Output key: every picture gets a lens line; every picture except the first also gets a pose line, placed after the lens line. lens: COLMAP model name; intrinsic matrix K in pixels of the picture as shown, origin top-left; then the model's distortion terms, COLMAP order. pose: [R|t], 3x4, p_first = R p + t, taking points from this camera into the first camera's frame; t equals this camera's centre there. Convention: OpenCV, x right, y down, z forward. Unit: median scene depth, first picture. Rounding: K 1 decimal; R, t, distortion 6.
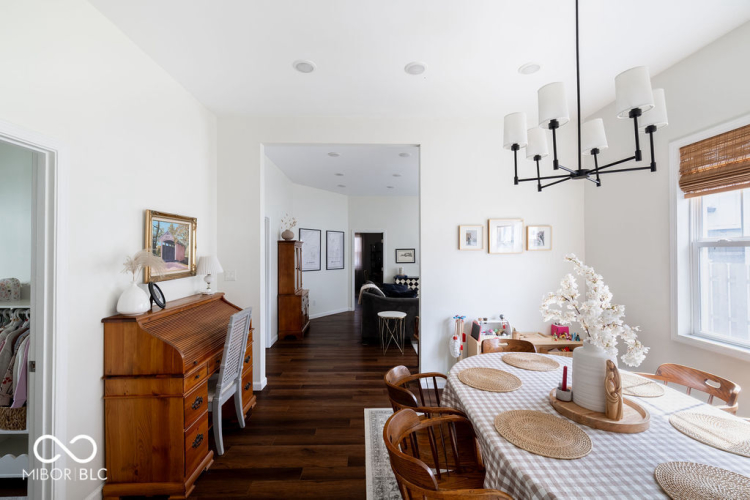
lens RADIAL K [[316.0, 0, 370.4], [0, 316.0, 249.9], [0, 0, 1]] dist [0.002829, -0.000509]
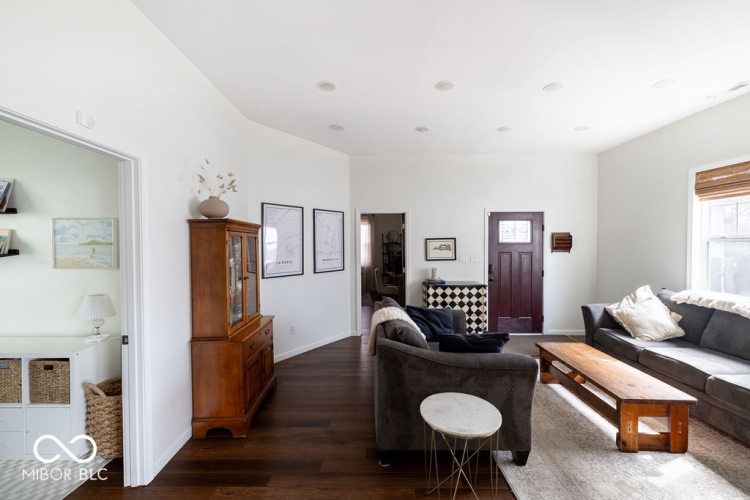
lens RADIAL K [[316.0, 0, 372.1], [0, 316.0, 248.1], [0, 0, 1]] dist [0.002829, -0.000509]
pose [[0.999814, -0.006325, -0.018196, -0.016322], [0.006737, 0.999721, 0.022660, 0.001530], [0.018048, -0.022779, 0.999578, 0.386415]]
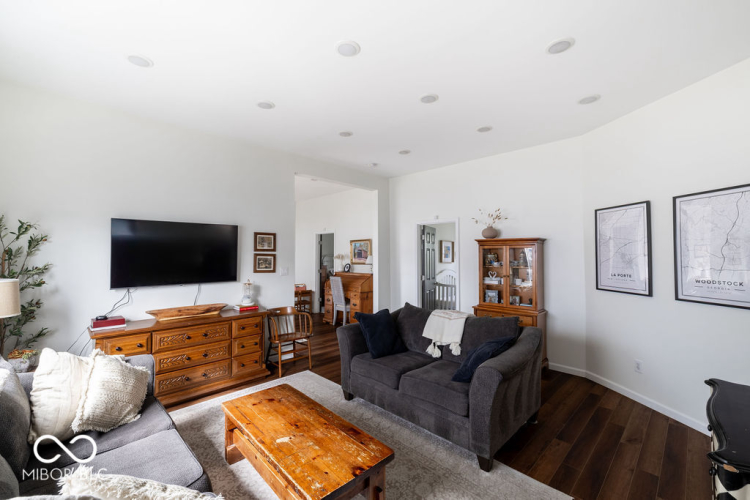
lens RADIAL K [[316.0, 0, 371.7], [0, 316.0, 247.2], [0, 0, 1]] dist [0.002829, -0.000509]
pose [[-0.720073, -0.009658, -0.693831, 0.379020], [0.010198, 0.999648, -0.024500, 0.005174], [0.693824, -0.024718, -0.719721, 0.994091]]
